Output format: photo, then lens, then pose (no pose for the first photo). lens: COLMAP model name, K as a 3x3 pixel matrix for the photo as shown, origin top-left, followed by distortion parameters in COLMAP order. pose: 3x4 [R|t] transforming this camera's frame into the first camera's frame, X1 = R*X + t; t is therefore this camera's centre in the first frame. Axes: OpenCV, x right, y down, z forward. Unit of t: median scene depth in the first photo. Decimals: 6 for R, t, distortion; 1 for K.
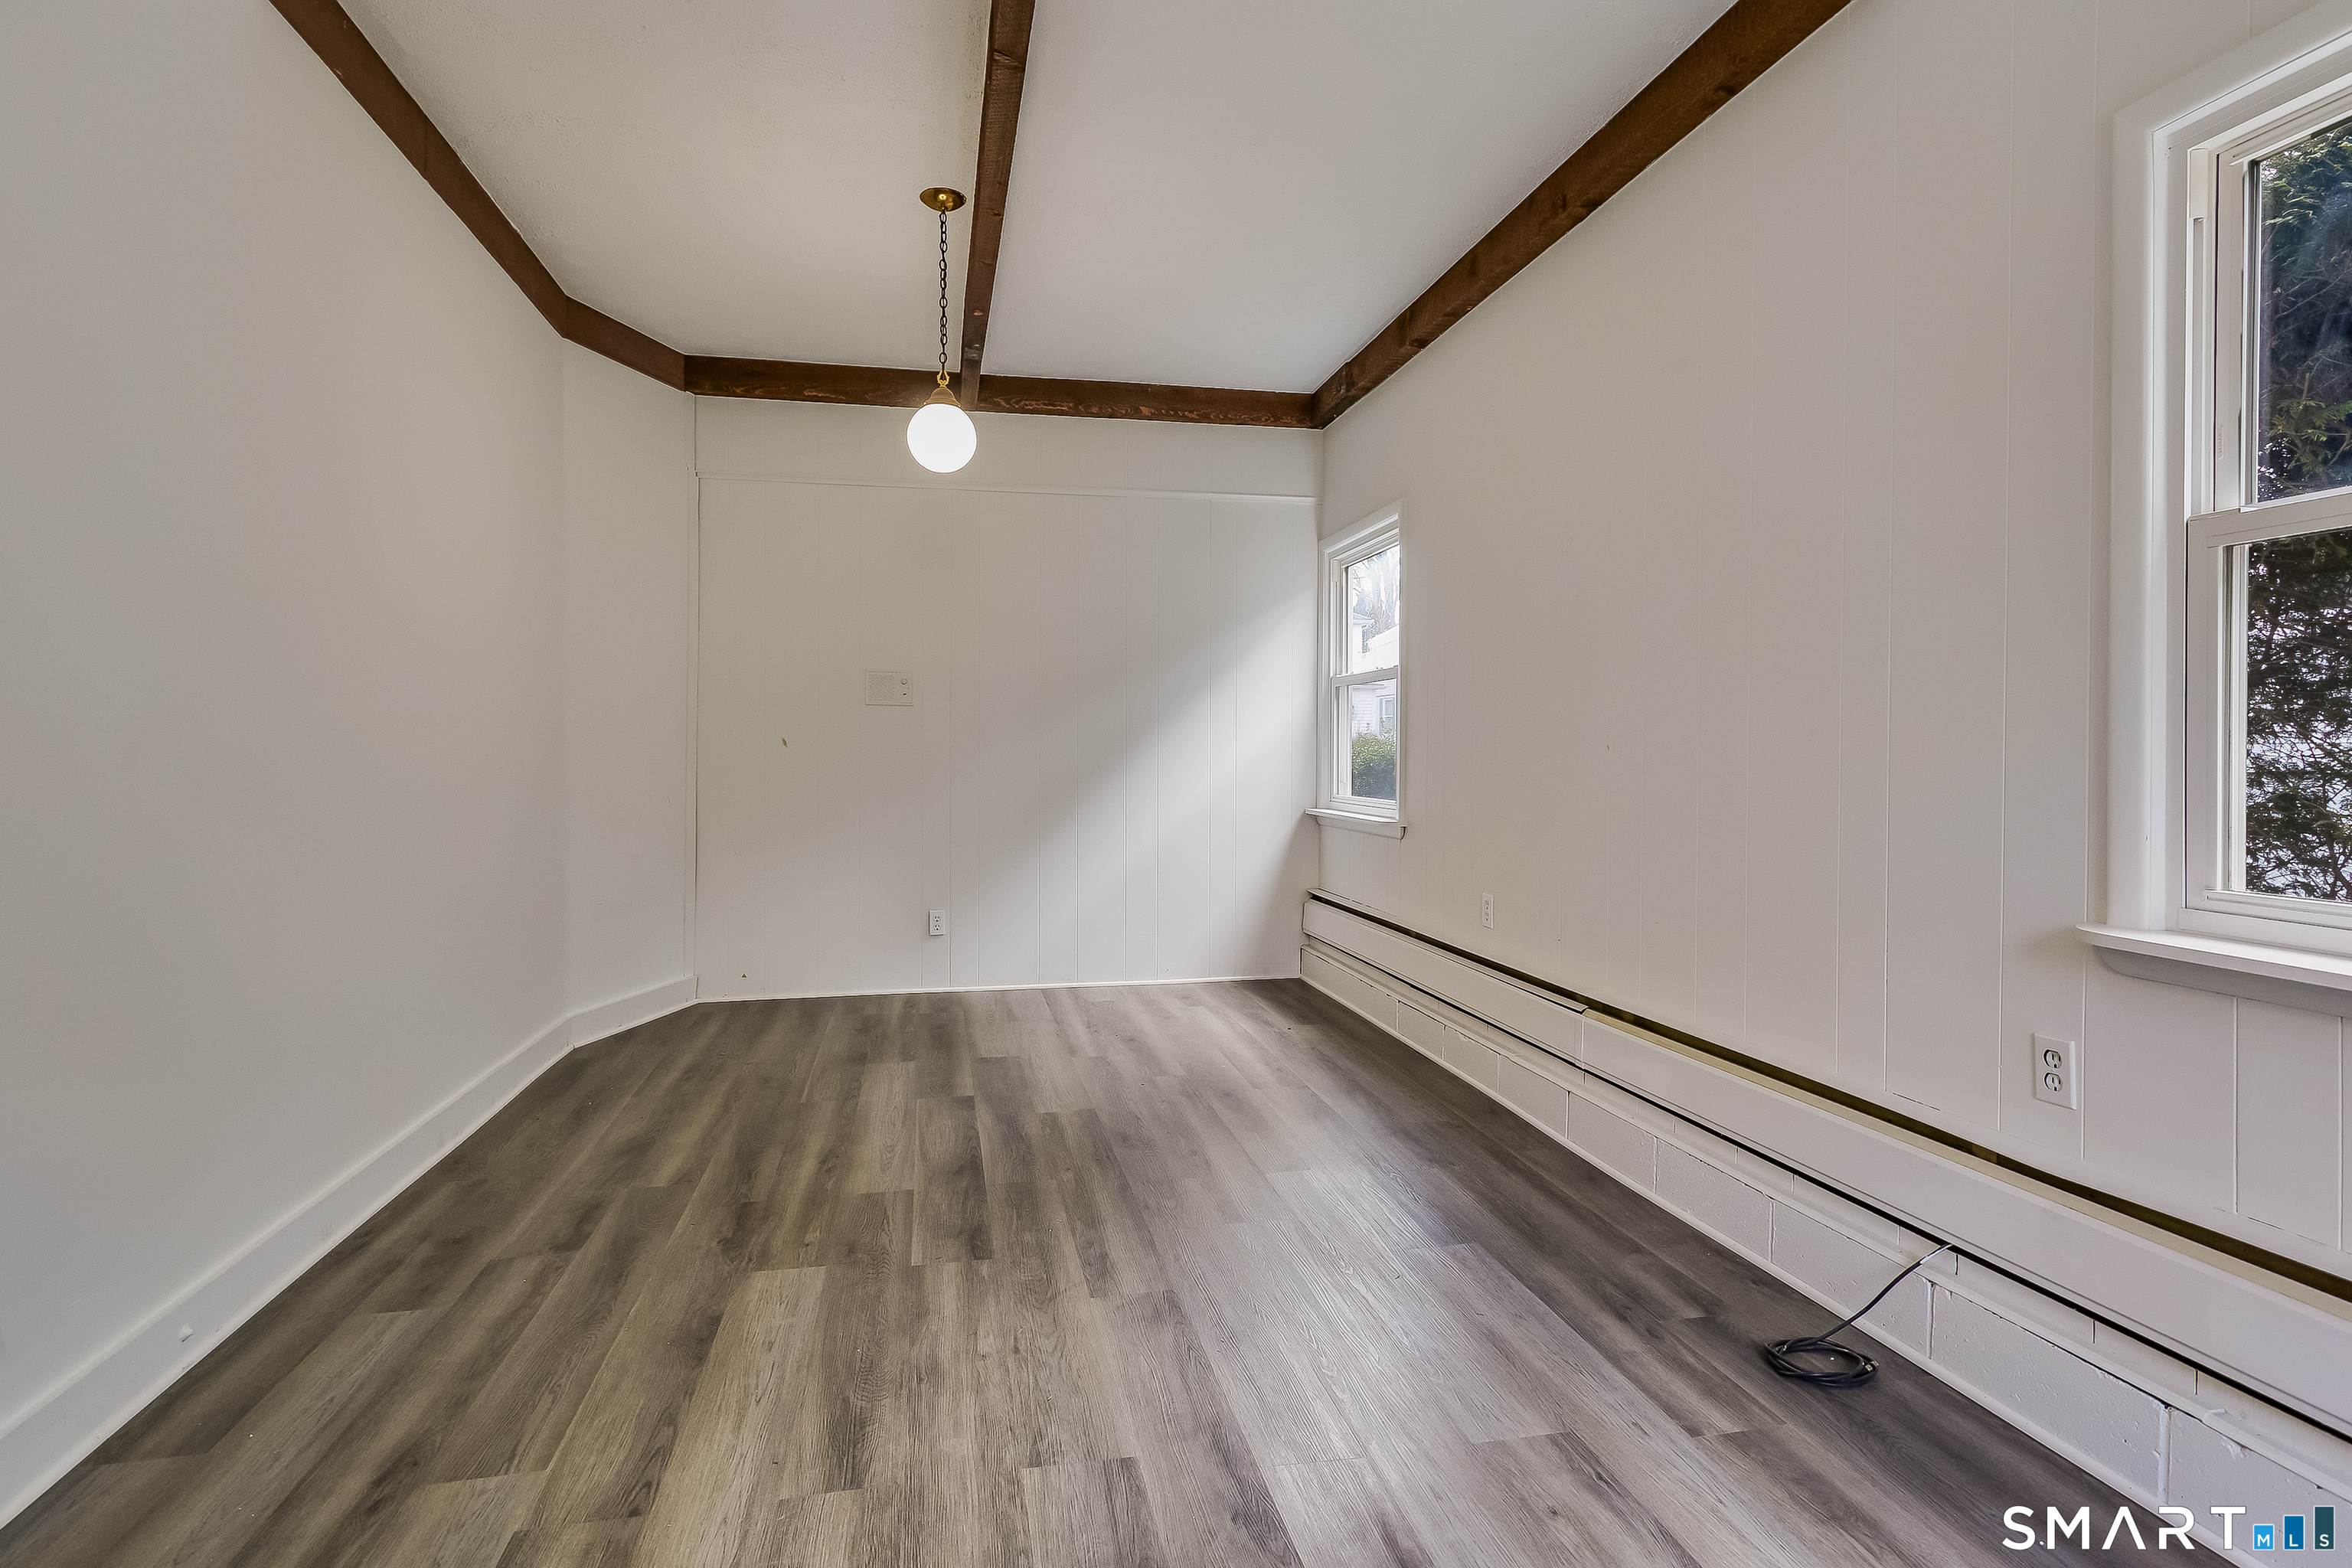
lens RADIAL K [[1160.3, 0, 1195.1], [0, 1160.3, 771.1], [0, 0, 1]] dist [0.003693, 0.000647]
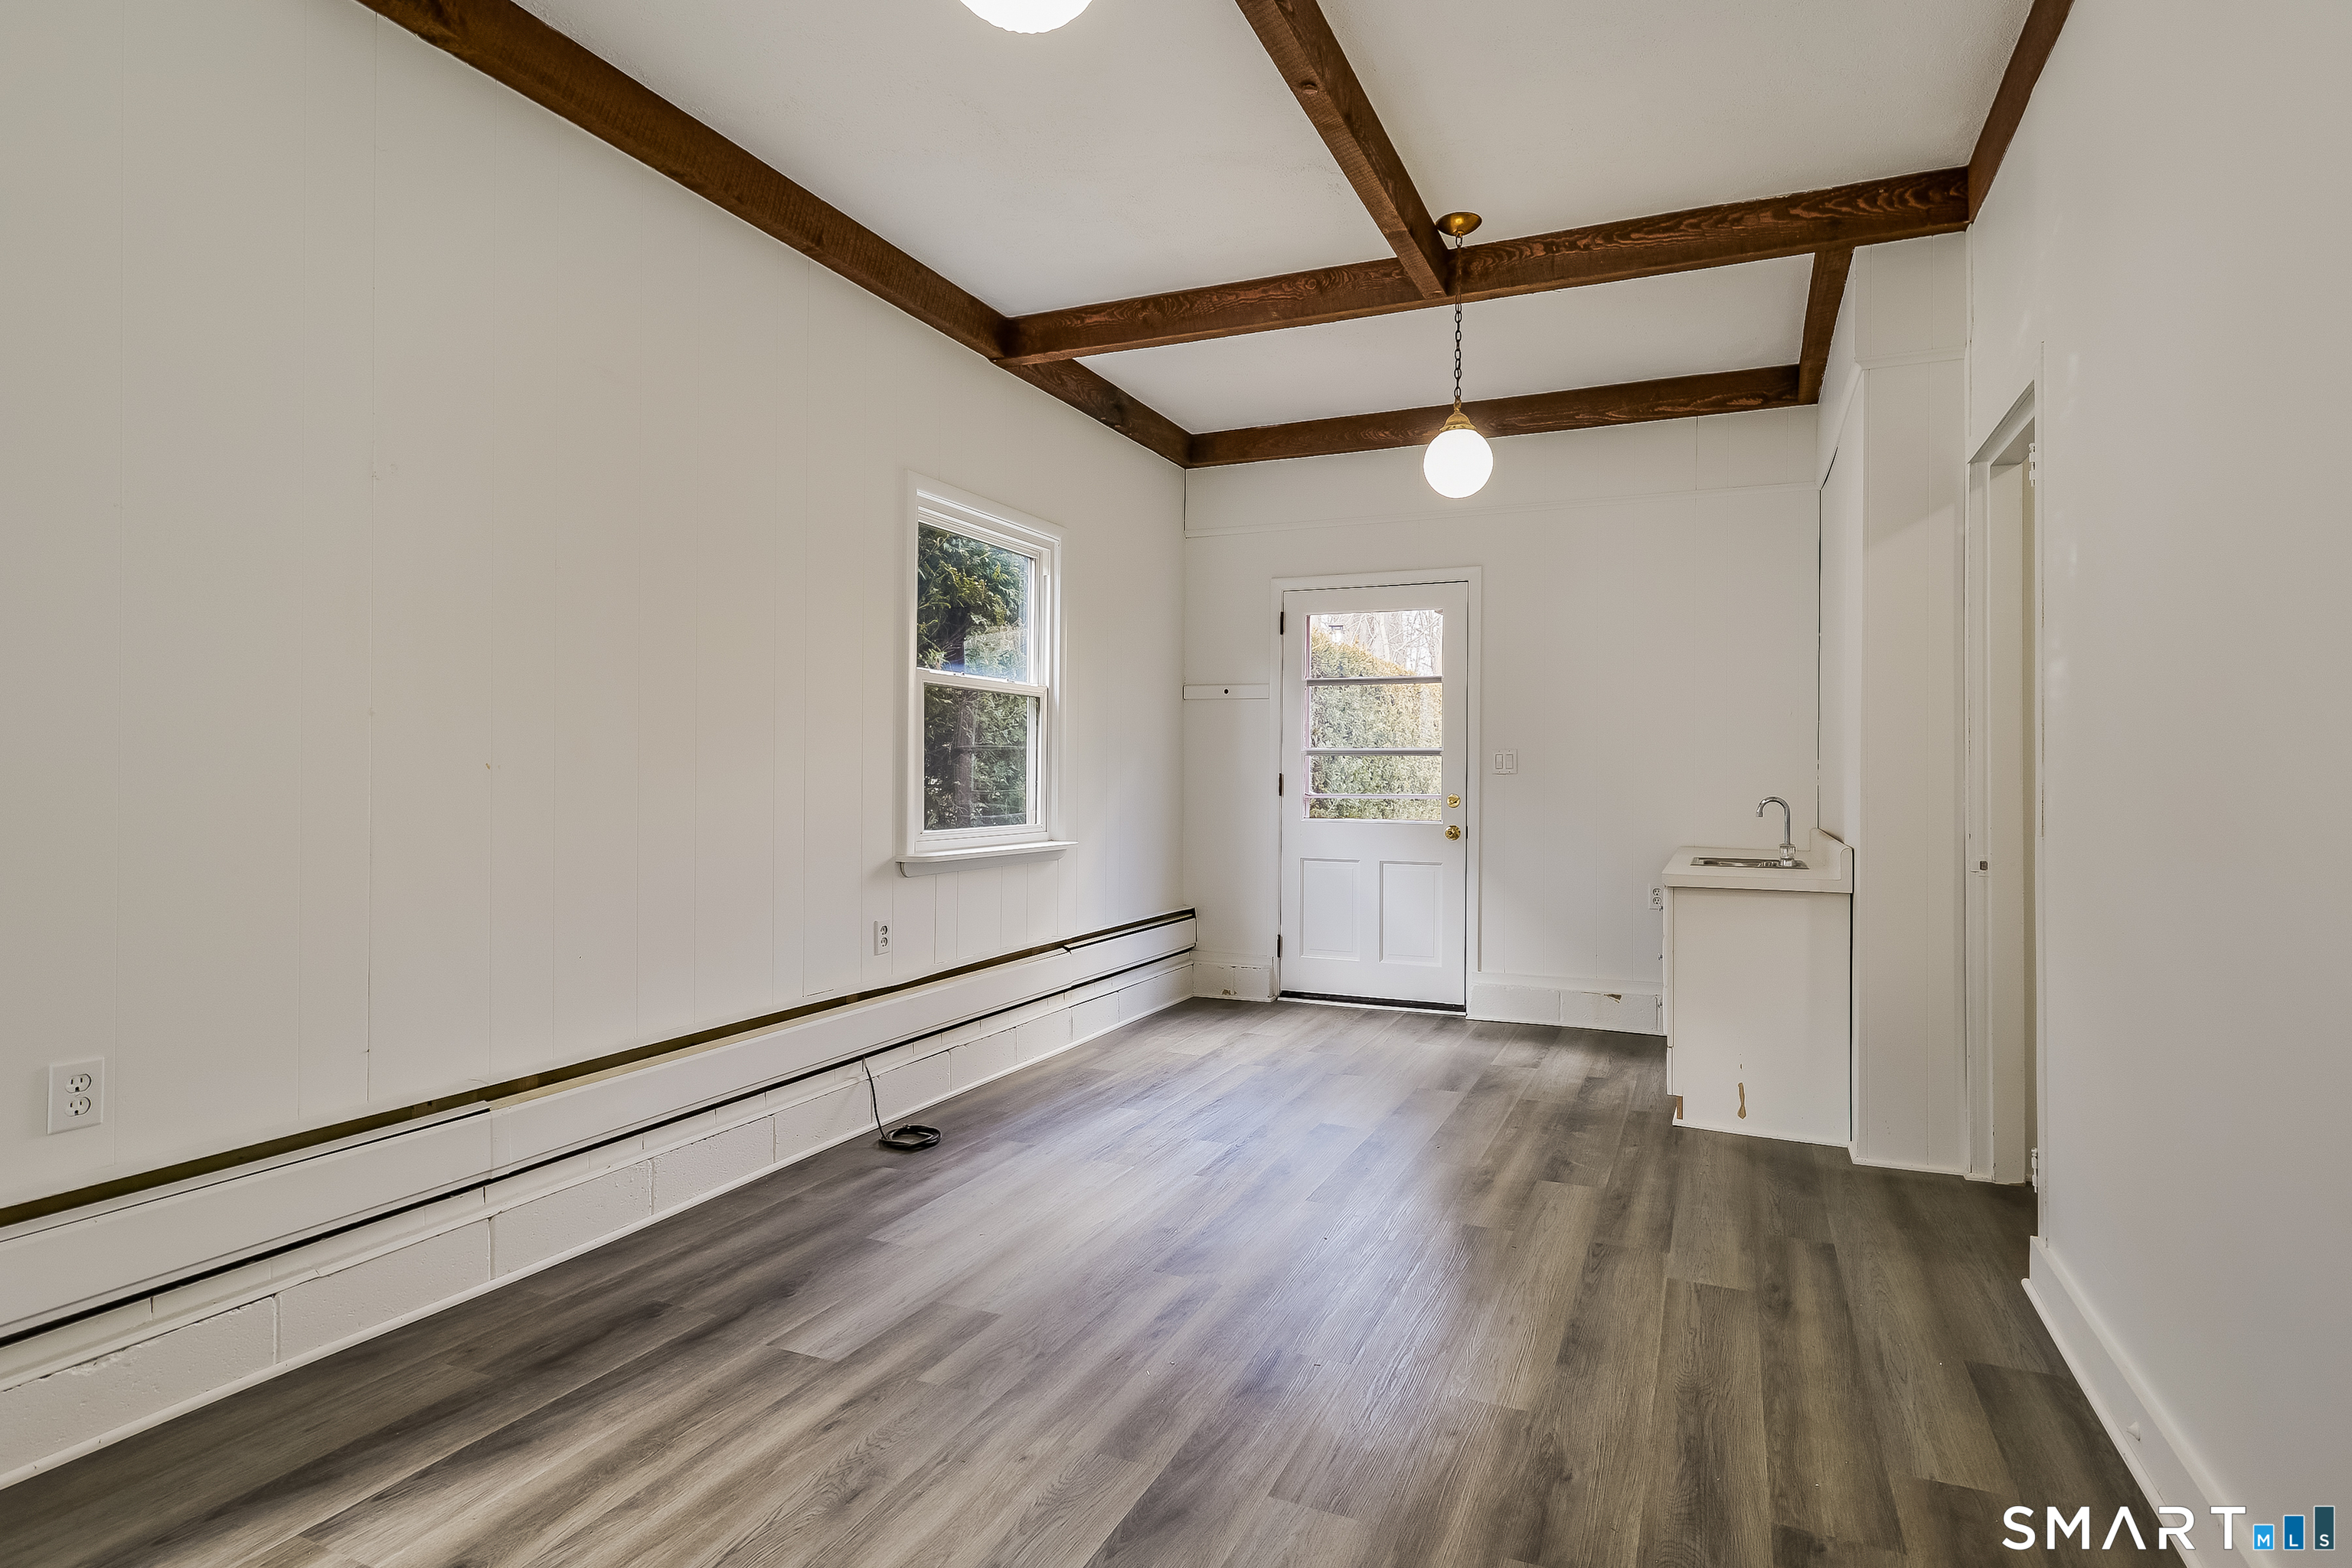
lens RADIAL K [[1160.3, 0, 1194.3], [0, 1160.3, 772.4], [0, 0, 1]] dist [0.003693, 0.000647]
pose [[-0.794001, -0.004882, 0.607896, -0.807664], [0.005122, 0.999879, 0.014720, -0.042138], [-0.607894, 0.014801, -0.793880, 2.085360]]
